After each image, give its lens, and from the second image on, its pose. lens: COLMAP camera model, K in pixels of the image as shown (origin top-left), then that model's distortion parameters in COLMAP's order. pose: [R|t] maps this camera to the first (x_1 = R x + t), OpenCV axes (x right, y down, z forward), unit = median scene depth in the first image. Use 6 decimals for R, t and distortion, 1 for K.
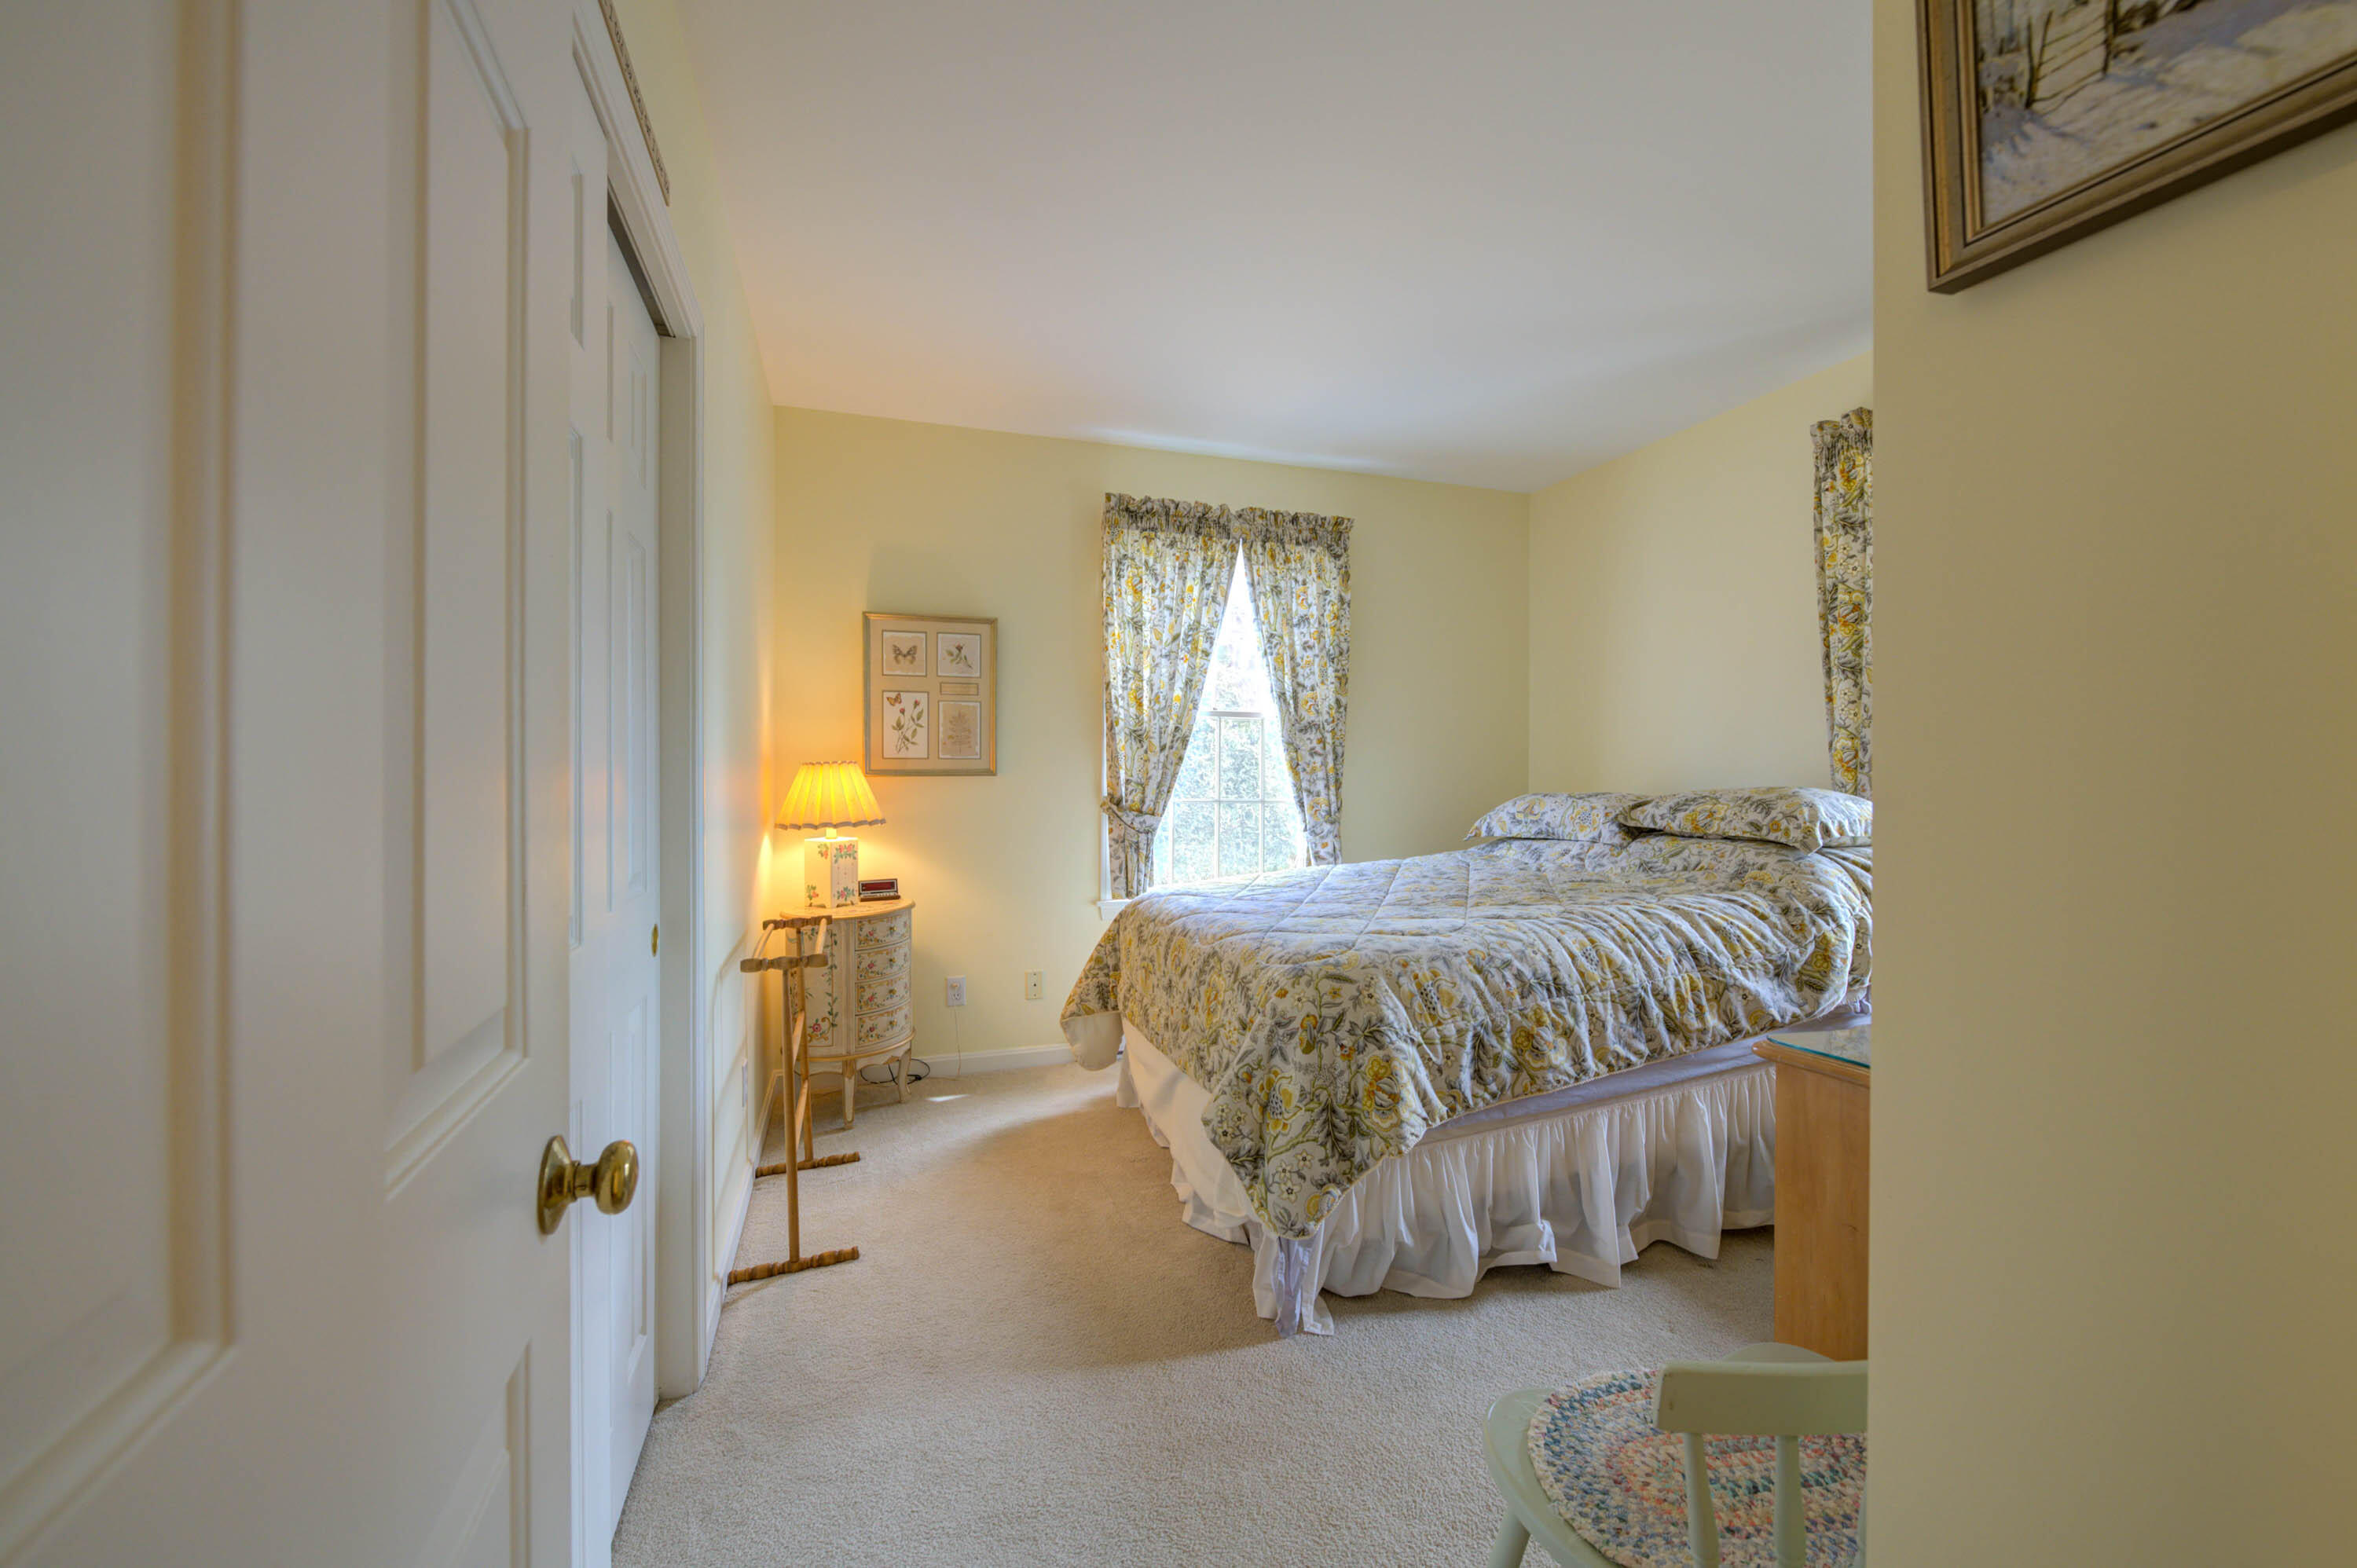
lens RADIAL K [[929.3, 0, 1183.7], [0, 929.3, 778.0], [0, 0, 1]] dist [0.000266, -0.001805]
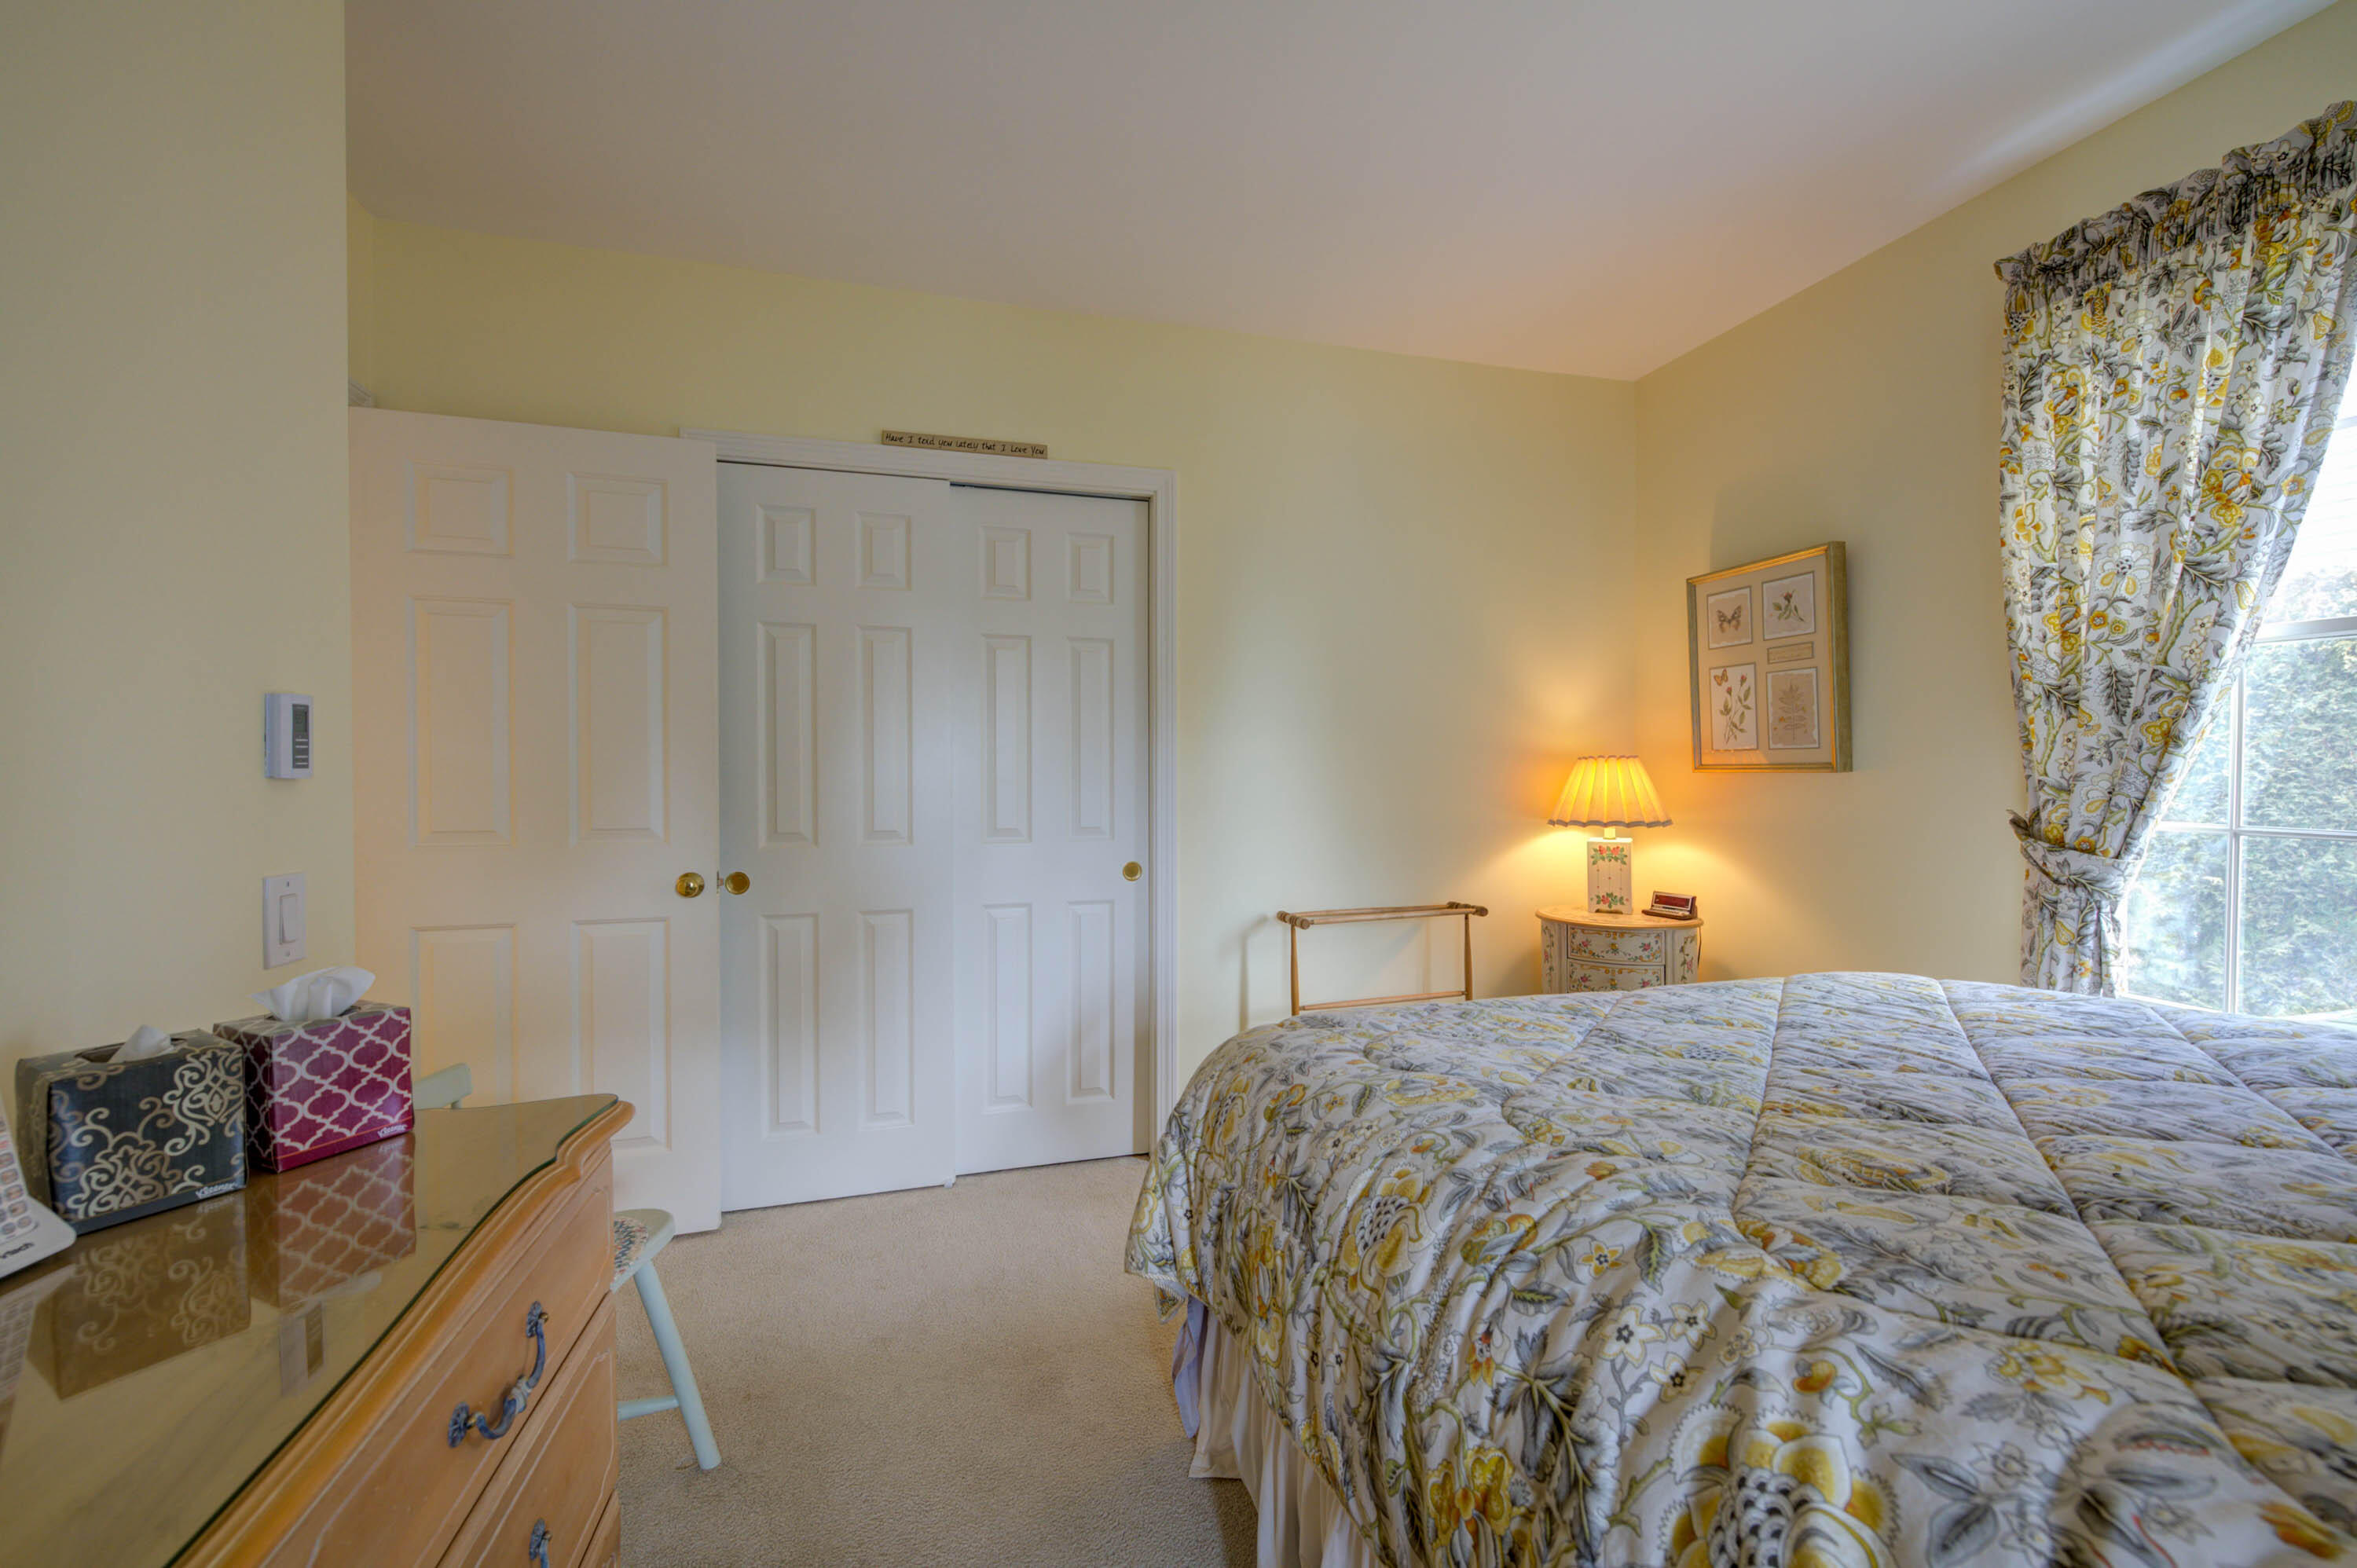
lens RADIAL K [[929.3, 0, 1183.2], [0, 929.3, 774.1], [0, 0, 1]] dist [0.000266, -0.001805]
pose [[-0.056546, 0.006963, -0.998376, 0.495649], [-0.006369, 0.999953, 0.007335, -0.002869], [0.998380, 0.006773, -0.056499, 0.544316]]
